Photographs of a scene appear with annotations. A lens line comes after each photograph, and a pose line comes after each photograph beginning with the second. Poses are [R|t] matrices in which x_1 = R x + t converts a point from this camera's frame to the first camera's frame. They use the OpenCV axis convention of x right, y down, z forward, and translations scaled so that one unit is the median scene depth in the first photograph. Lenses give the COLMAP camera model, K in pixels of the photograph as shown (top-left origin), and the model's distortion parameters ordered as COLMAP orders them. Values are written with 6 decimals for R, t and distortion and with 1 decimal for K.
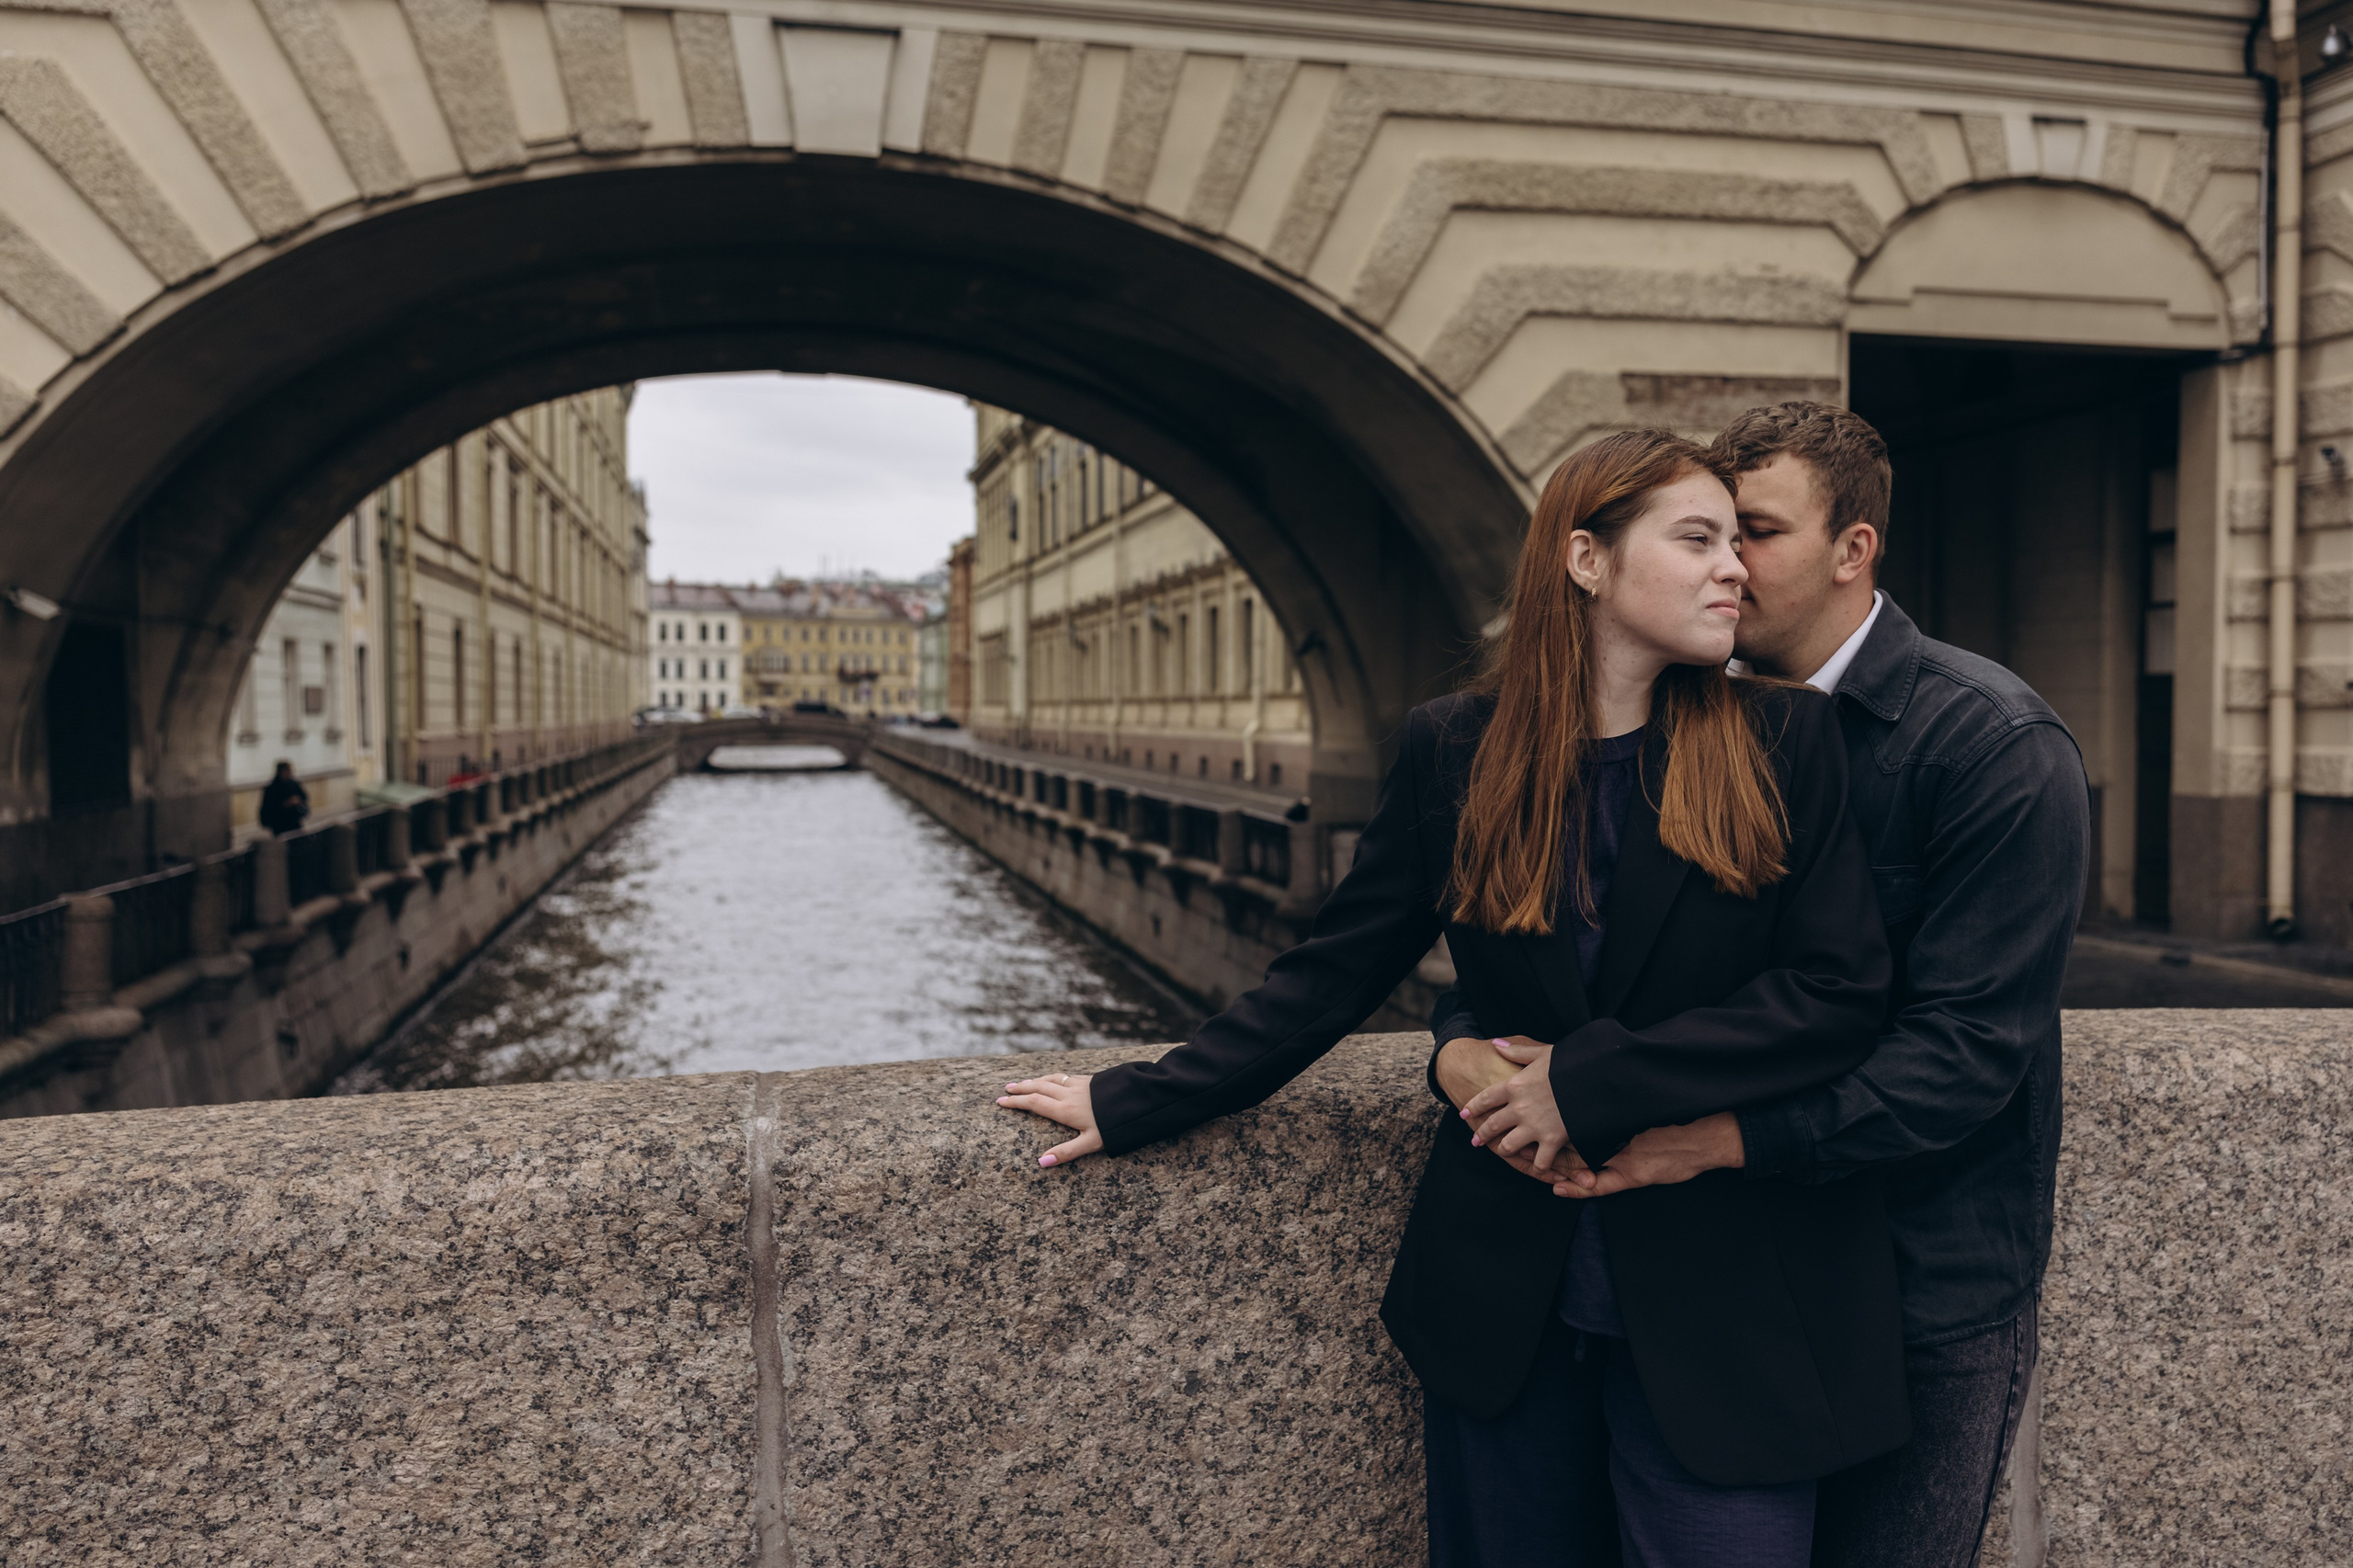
lens RADIAL K [[1808.1, 0, 1171.5], [0, 1808.1, 768.9], [0, 0, 1]] dist [0.029182, -0.032457]
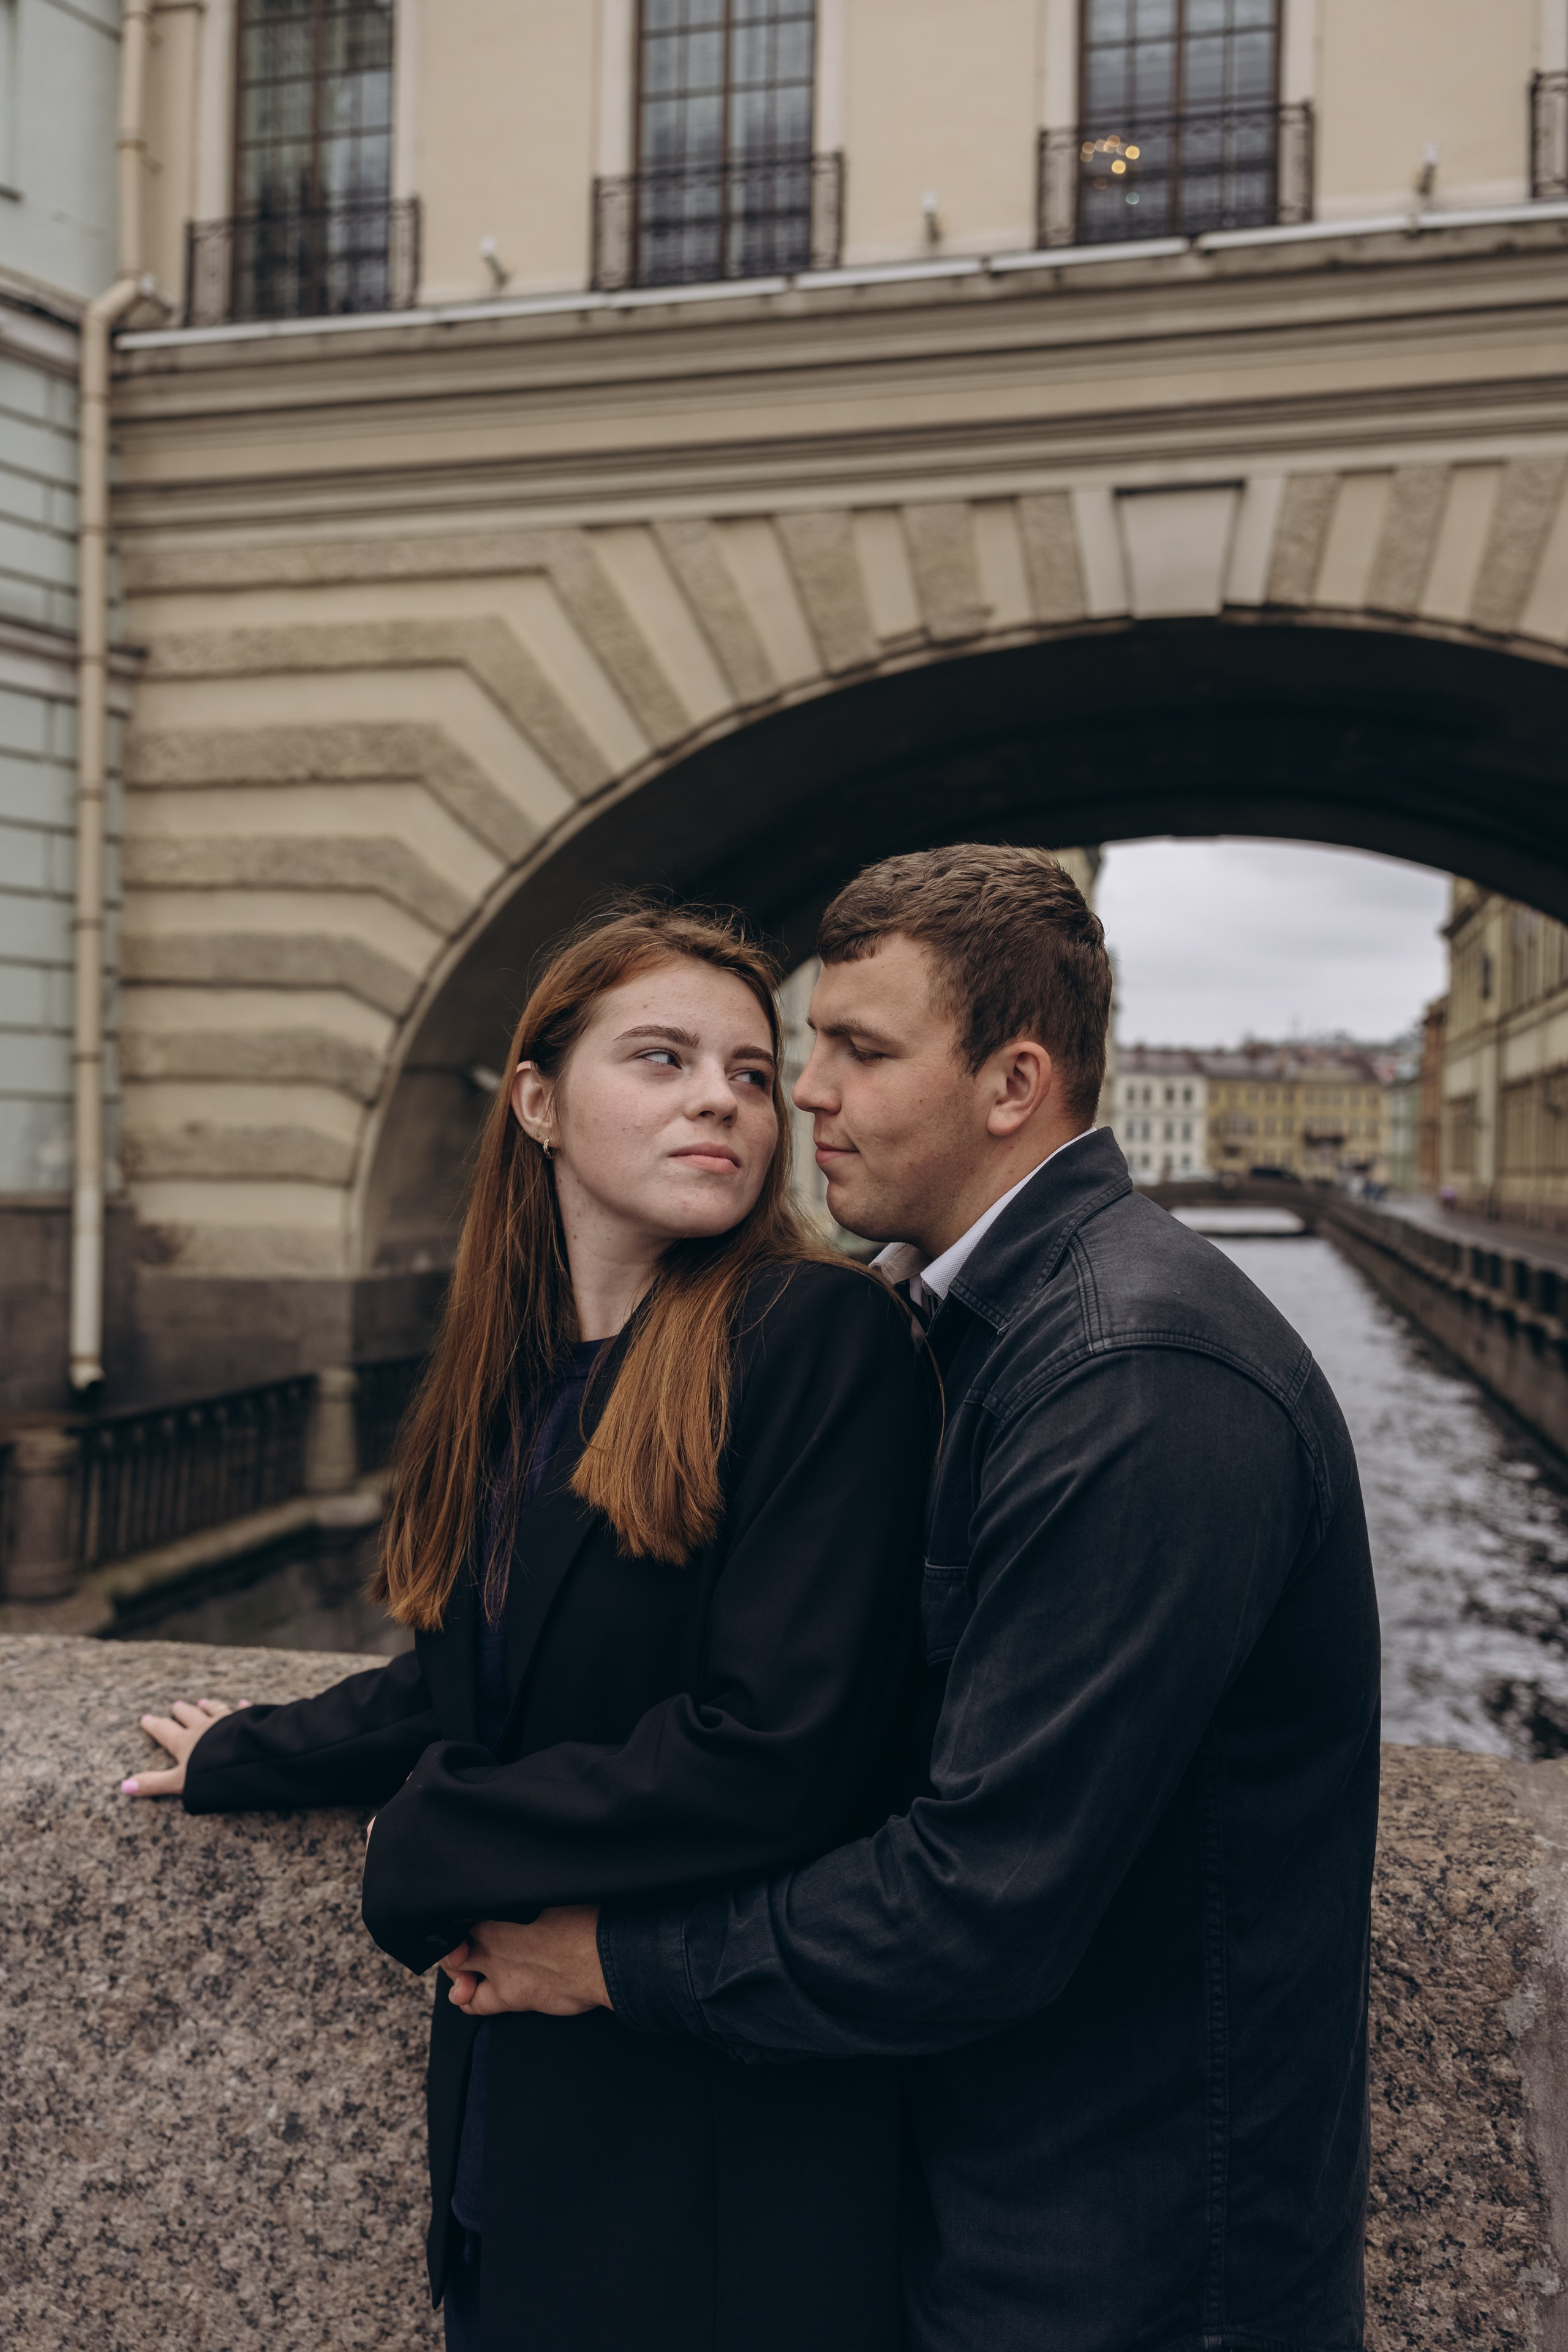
lens RADIAL K [[1807.3, 0, 788.8], [0, 1807.3, 1166.7], [0, 0, 1]] dist [0.029182, -0.032457]
pose [[0.900244, 0.018186, -0.435005, 0.543398], [-0.033730, 0.999038, -0.028040, -0.064324], [0.434076, 0.039916, 0.899991, 0.365447]]
